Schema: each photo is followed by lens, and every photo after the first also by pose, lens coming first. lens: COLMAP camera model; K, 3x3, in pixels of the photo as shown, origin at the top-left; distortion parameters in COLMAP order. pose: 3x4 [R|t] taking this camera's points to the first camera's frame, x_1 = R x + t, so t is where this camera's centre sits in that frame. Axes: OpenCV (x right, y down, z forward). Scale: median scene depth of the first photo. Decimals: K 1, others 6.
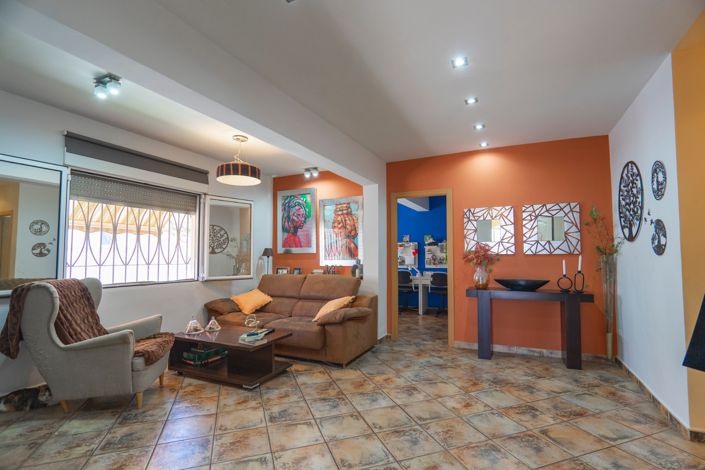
lens RADIAL K [[337.8, 0, 357.9], [0, 337.8, 239.5], [0, 0, 1]] dist [-0.018638, 0.004815]
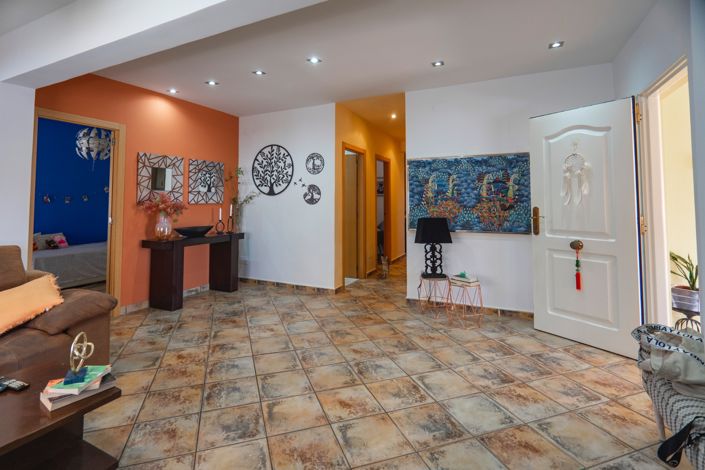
lens RADIAL K [[337.8, 0, 345.4], [0, 337.8, 187.2], [0, 0, 1]] dist [-0.018638, 0.004815]
pose [[0.038627, 0.045039, 0.998238, -0.578854], [-0.044890, 0.998053, -0.043294, 0.015771], [-0.998245, -0.043139, 0.040574, 0.460561]]
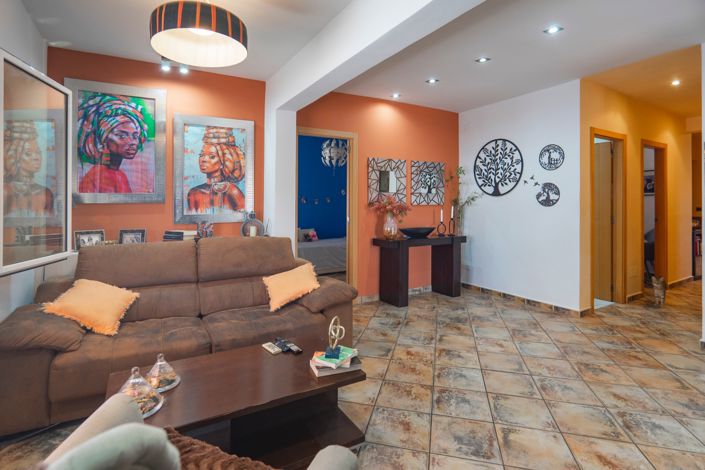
lens RADIAL K [[356.7, 0, 356.9], [0, 356.7, 201.1], [0, 0, 1]] dist [-0.012380, 0.000580]
pose [[0.575669, 0.005960, 0.817661, -0.573857], [-0.038792, 0.999047, 0.020029, 0.015148], [-0.816762, -0.043249, 0.575352, 0.480496]]
